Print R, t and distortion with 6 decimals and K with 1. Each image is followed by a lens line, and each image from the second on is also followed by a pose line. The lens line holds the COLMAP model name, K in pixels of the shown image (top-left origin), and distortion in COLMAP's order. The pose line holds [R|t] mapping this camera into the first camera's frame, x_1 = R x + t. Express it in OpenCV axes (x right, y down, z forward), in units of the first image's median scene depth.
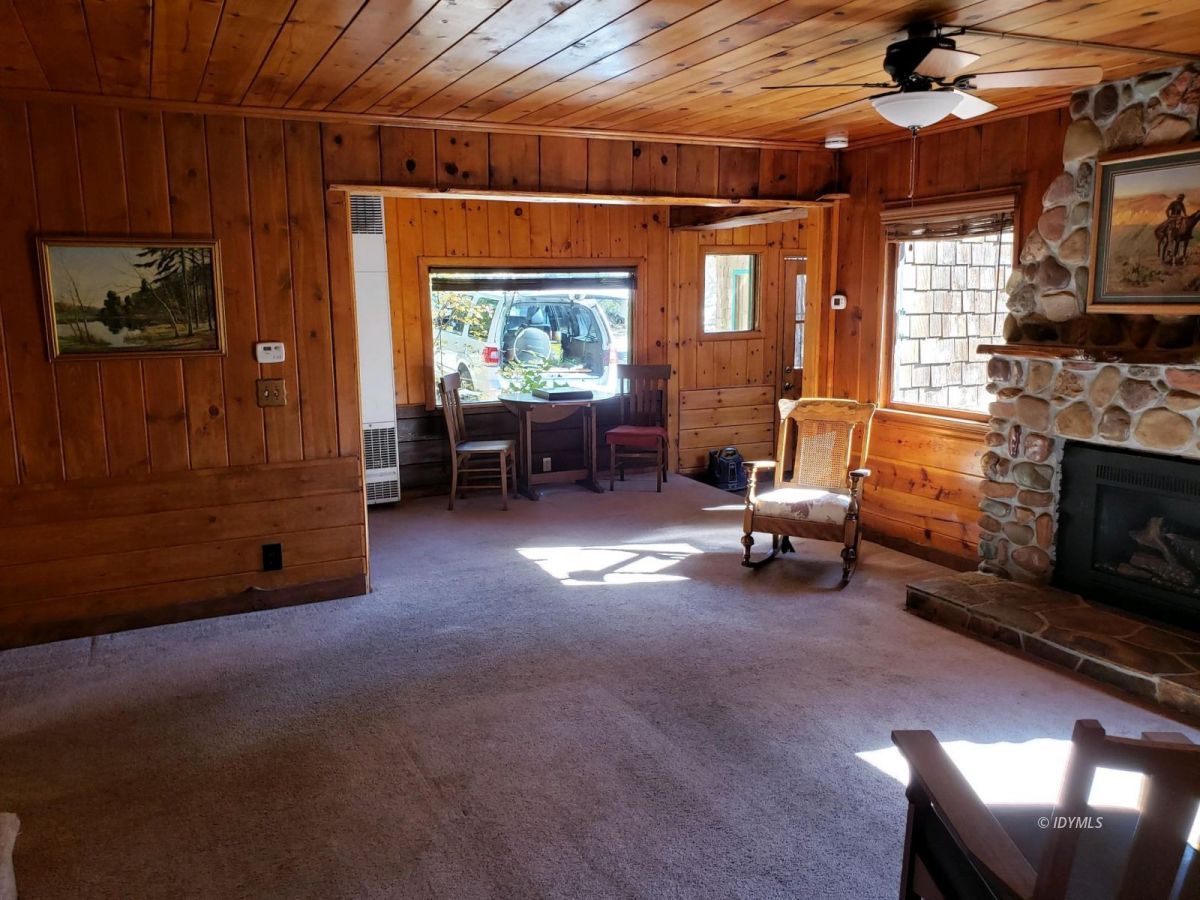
lens RADIAL K [[933.9, 0, 595.7], [0, 933.9, 444.6], [0, 0, 1]] dist [0.049115, -0.035086]
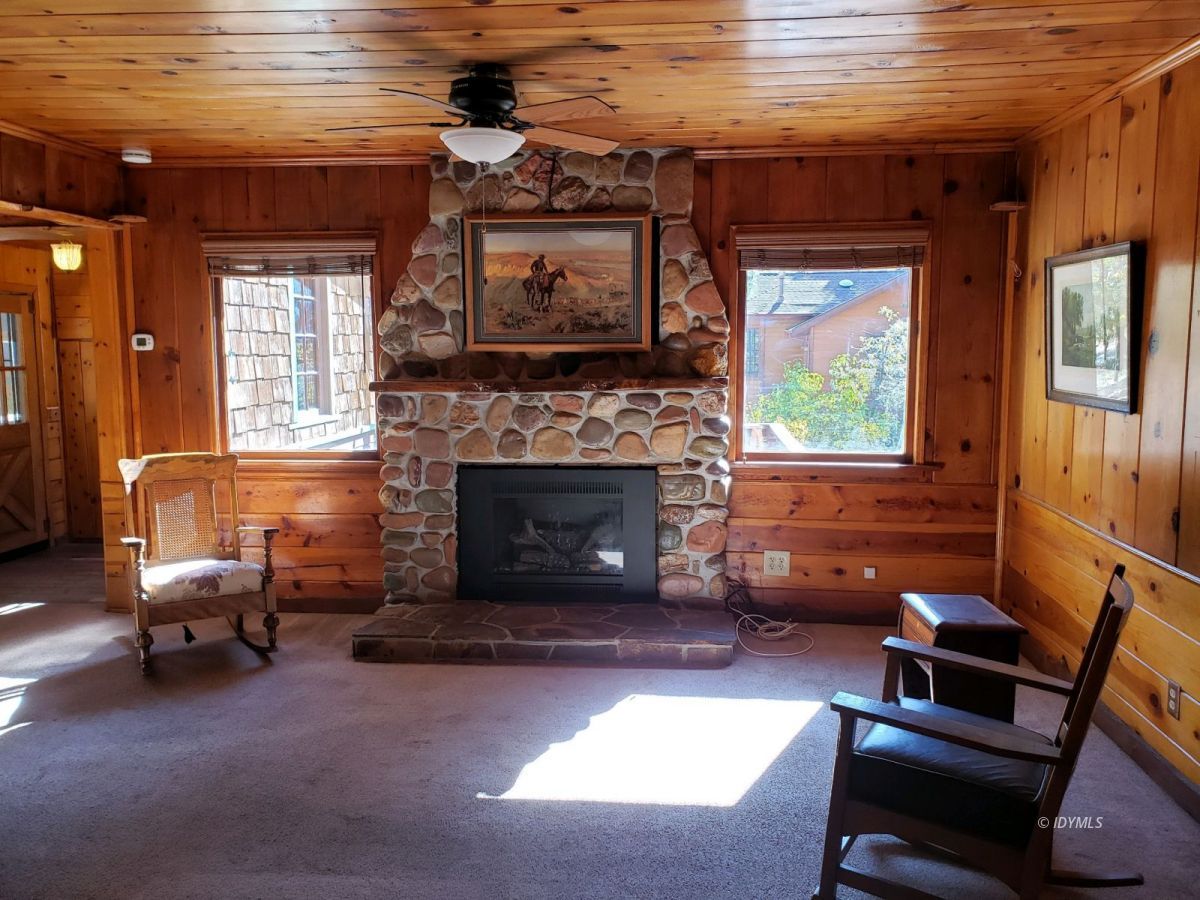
lens RADIAL K [[933.9, 0, 604.0], [0, 933.9, 441.7], [0, 0, 1]] dist [0.049115, -0.035086]
pose [[0.514304, -0.087136, 0.853170, -0.345740], [0.135357, 0.990603, 0.019577, -0.029812], [-0.846859, 0.105414, 0.521265, 0.275637]]
